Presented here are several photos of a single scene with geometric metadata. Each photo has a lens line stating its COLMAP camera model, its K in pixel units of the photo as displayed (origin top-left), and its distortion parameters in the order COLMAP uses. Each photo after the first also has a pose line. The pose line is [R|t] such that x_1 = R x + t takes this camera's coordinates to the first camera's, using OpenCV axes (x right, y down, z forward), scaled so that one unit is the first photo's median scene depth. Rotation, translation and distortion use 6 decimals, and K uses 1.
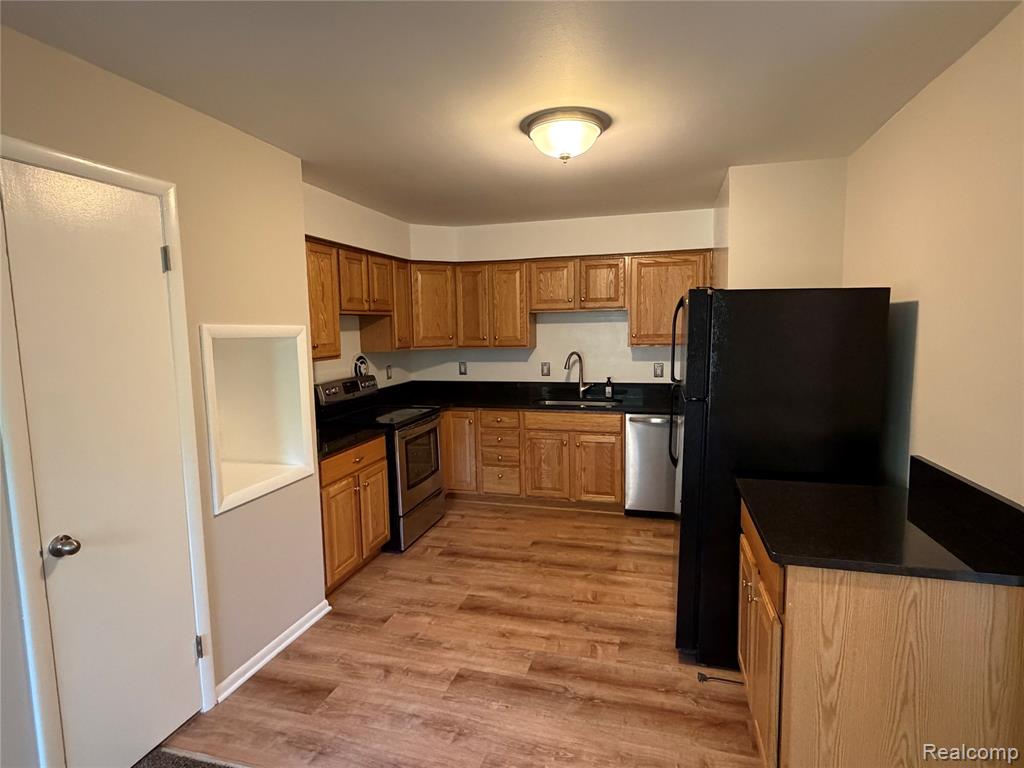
lens RADIAL K [[545.7, 0, 512.8], [0, 545.7, 383.3], [0, 0, 1]] dist [-0.001191, -0.000407]
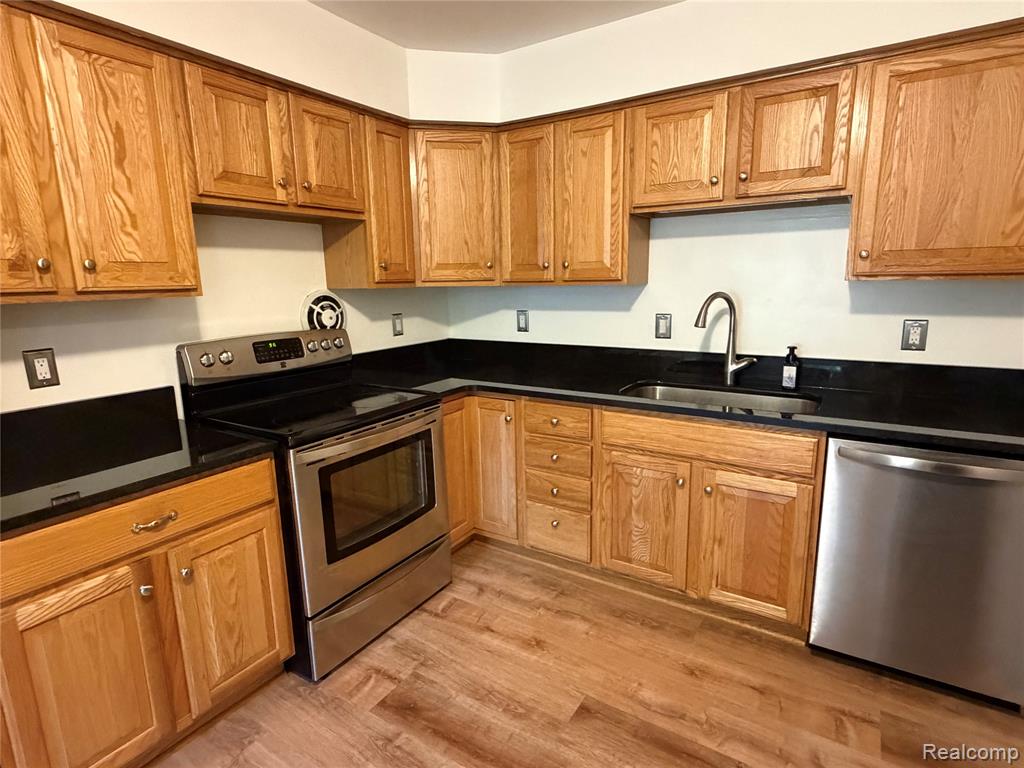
lens RADIAL K [[545.7, 0, 510.5], [0, 545.7, 383.9], [0, 0, 1]] dist [-0.001191, -0.000407]
pose [[0.955284, 0.057071, -0.290129, 0.085200], [-0.030809, 0.995067, 0.094297, -0.016976], [0.294080, -0.081142, 0.952330, 0.495324]]
